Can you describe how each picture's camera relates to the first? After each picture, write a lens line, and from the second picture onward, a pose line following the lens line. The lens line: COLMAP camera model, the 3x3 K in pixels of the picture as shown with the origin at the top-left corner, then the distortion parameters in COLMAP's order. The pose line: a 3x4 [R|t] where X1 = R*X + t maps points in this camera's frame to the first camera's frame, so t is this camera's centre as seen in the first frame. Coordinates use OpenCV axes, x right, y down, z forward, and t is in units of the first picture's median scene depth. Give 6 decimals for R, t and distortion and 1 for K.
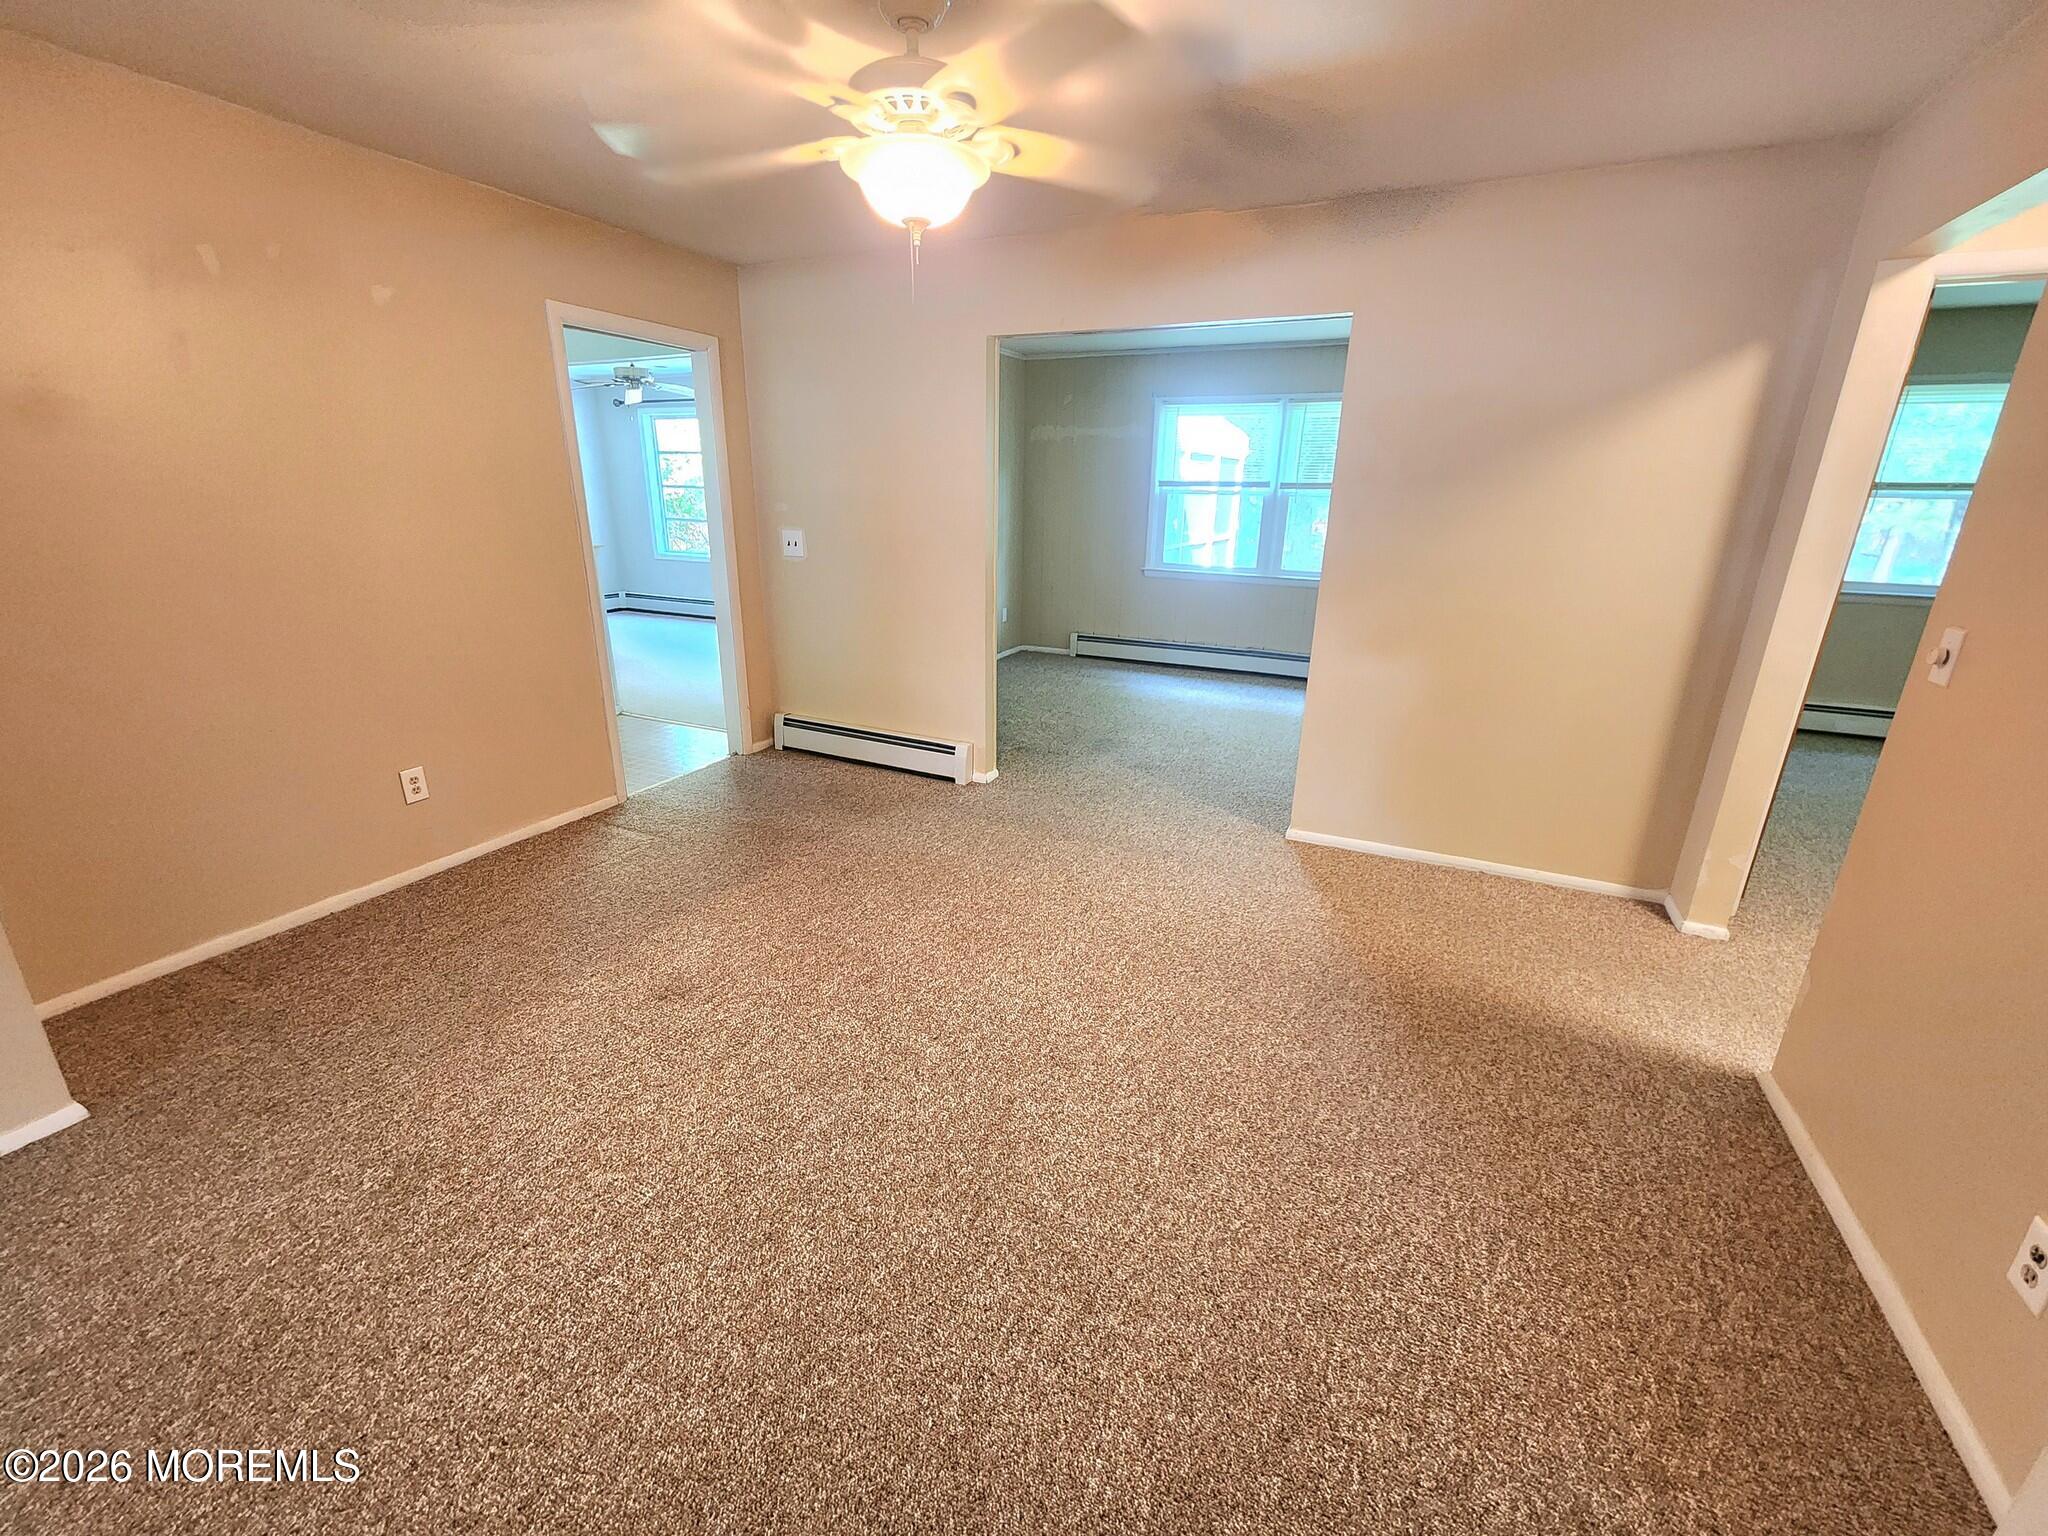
lens RADIAL K [[839.9, 0, 1017.6], [0, 839.9, 772.1], [0, 0, 1]] dist [0.003672, 0.000493]
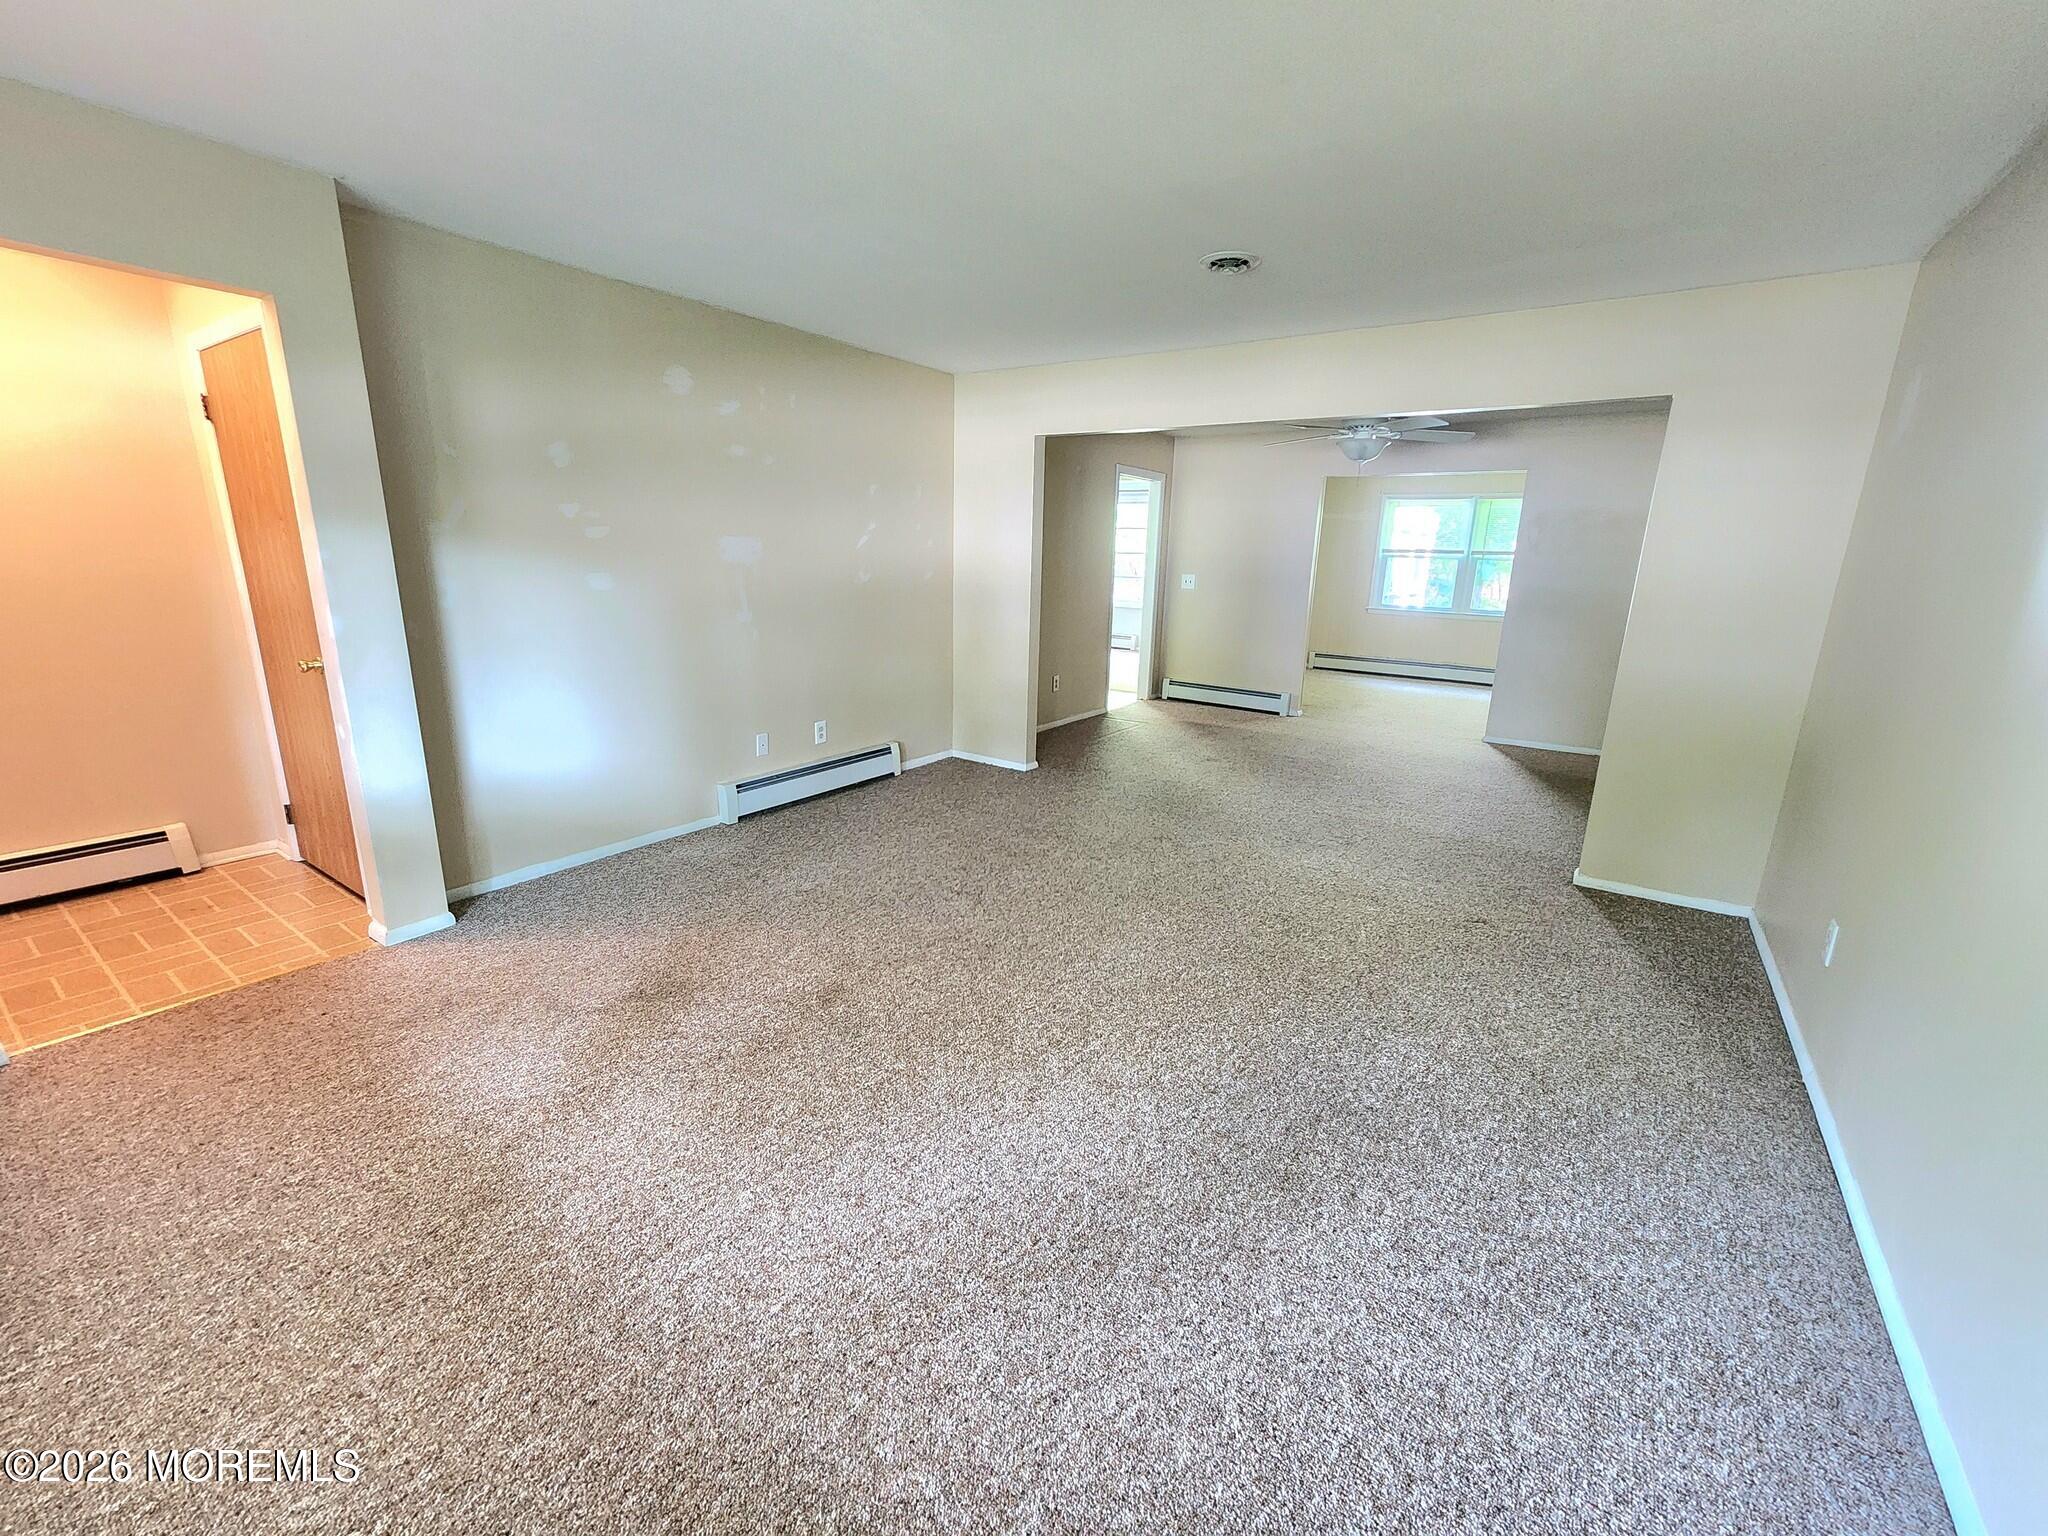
lens RADIAL K [[850.3, 0, 1027.3], [0, 850.3, 764.0], [0, 0, 1]] dist [0.000764, 0.000388]
pose [[0.988441, 0.044294, -0.144991, -0.246995], [-0.056299, 0.995222, -0.079768, 0.212796], [0.140765, 0.087009, 0.986212, -0.606917]]
